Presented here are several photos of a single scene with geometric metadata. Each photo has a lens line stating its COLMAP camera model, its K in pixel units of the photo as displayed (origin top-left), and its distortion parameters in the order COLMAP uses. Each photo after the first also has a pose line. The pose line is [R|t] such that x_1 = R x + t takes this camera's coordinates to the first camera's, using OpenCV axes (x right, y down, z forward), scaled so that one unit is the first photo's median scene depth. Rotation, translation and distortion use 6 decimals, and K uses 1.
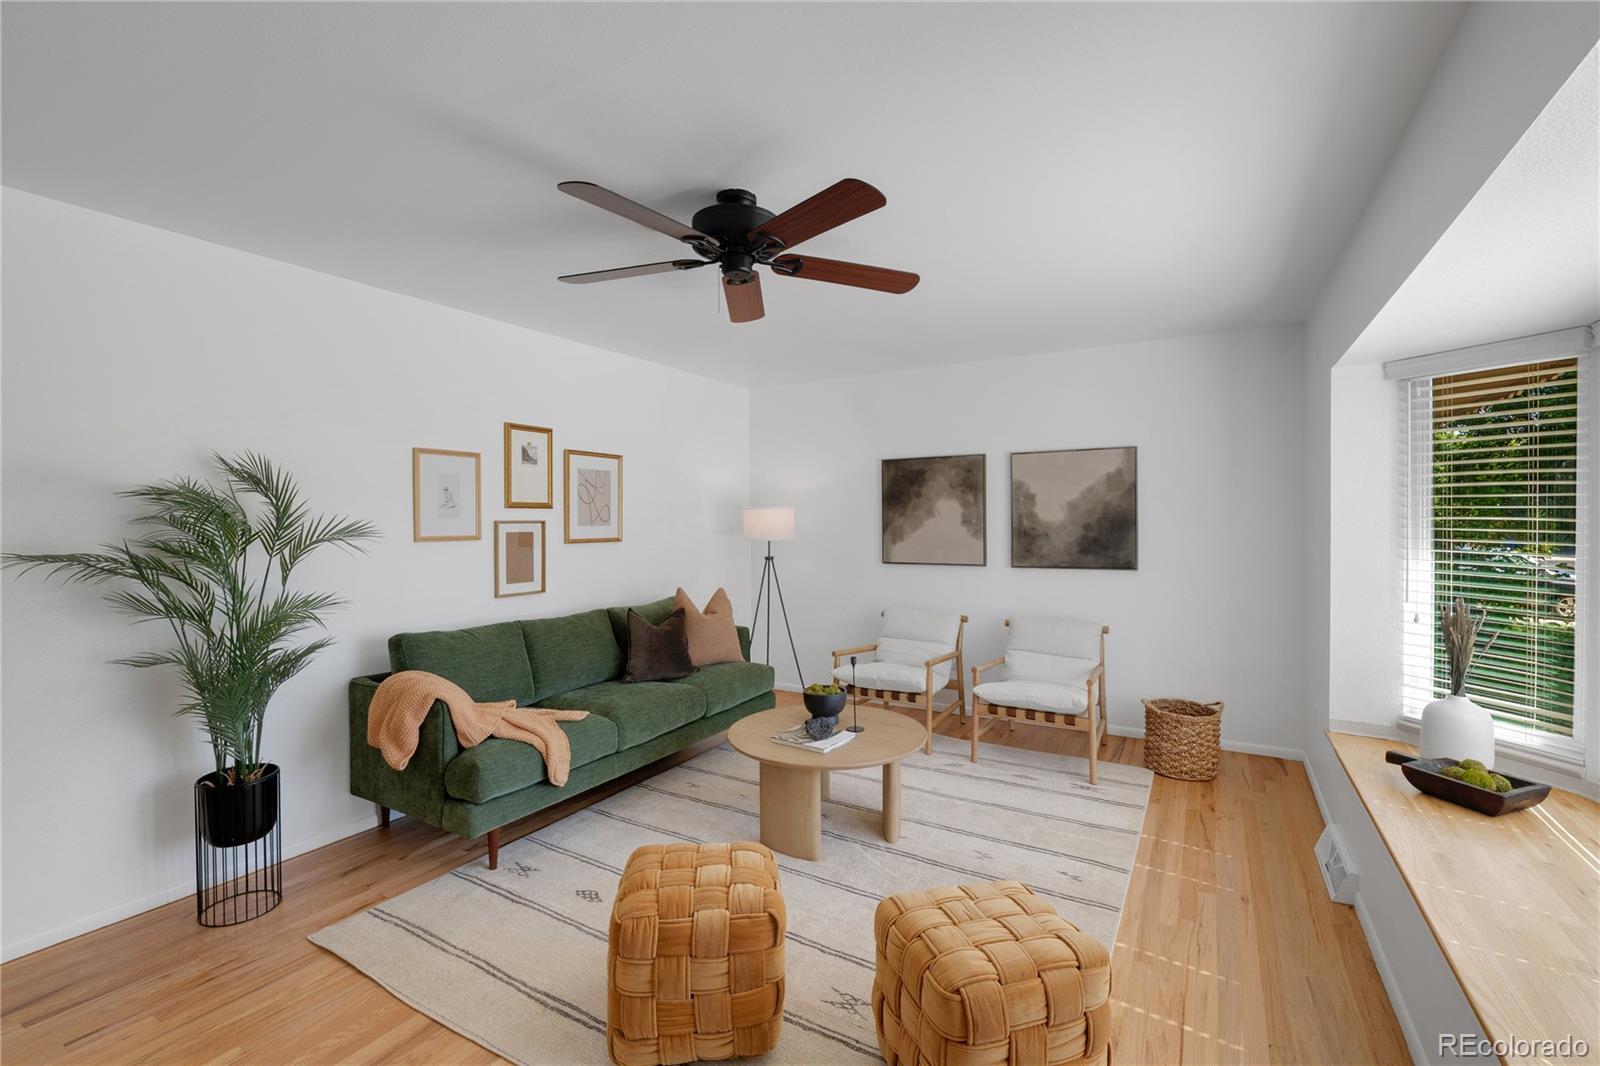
lens RADIAL K [[713.8, 0, 820.3], [0, 713.8, 530.0], [0, 0, 1]] dist [-0.008944, -0.000477]
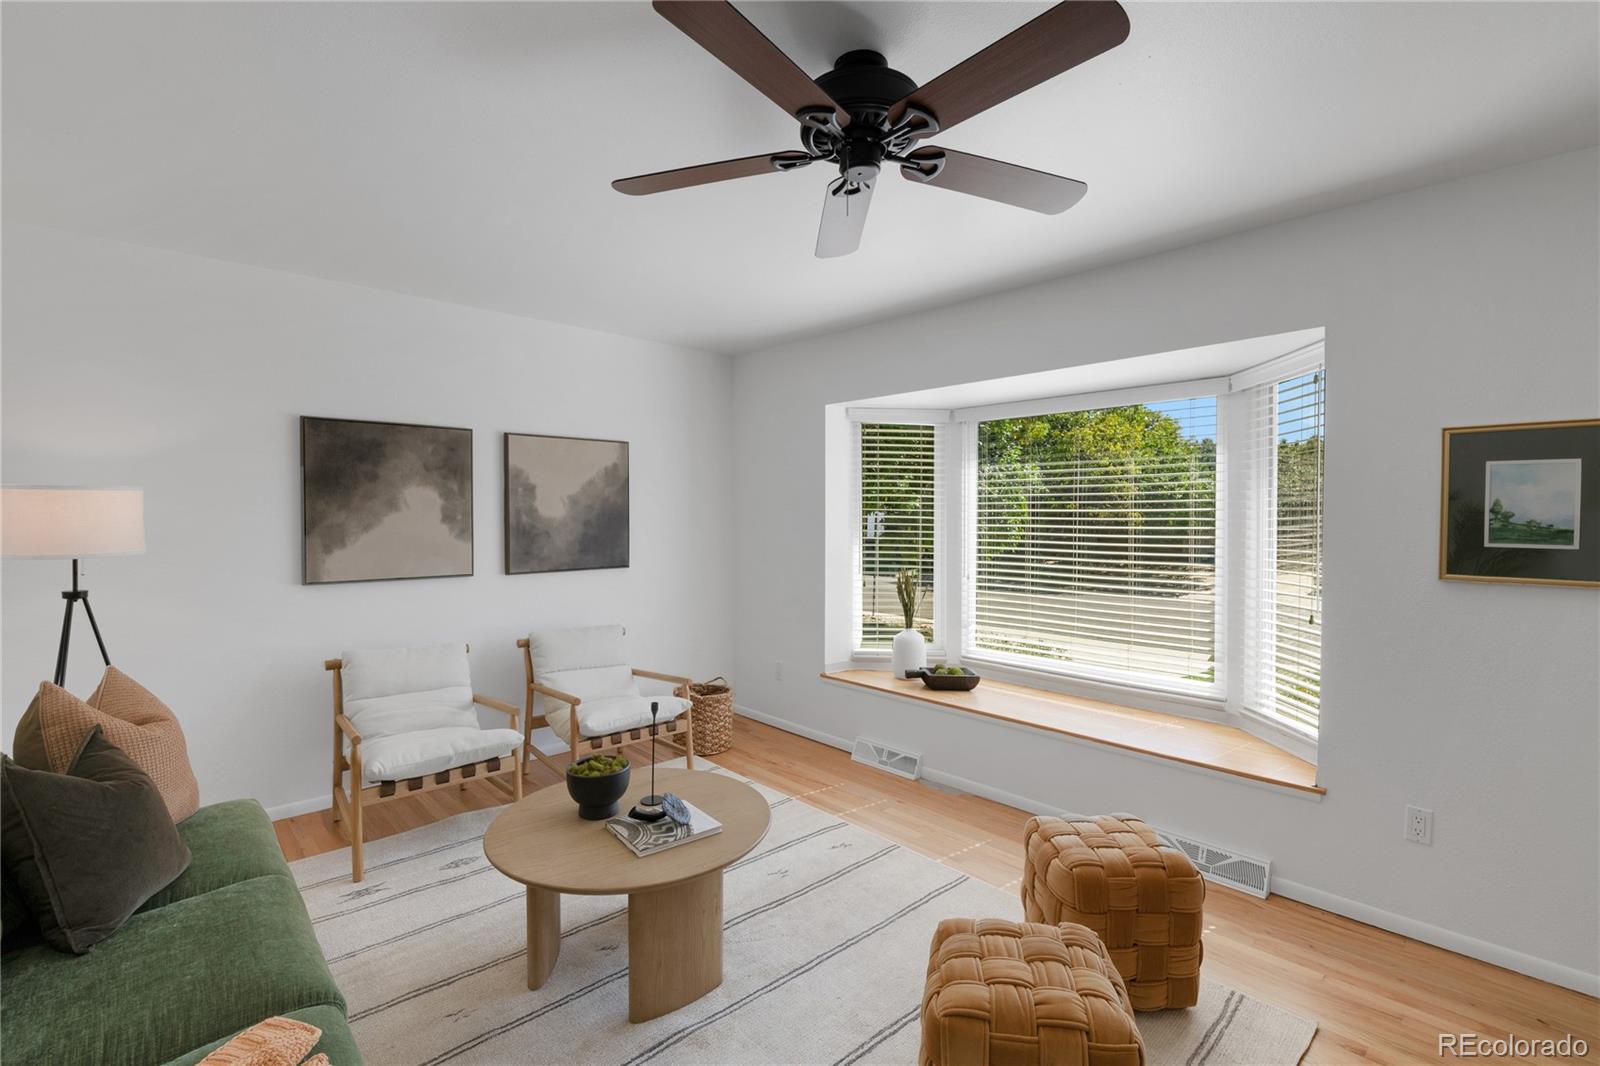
lens RADIAL K [[747.7, 0, 806.4], [0, 747.7, 530.9], [0, 0, 1]] dist [-0.001010, -0.009839]
pose [[0.268550, -0.014905, 0.963150, -0.522580], [0.008369, 0.999879, 0.013139, -0.006088], [-0.963229, 0.004532, 0.268642, 0.517337]]
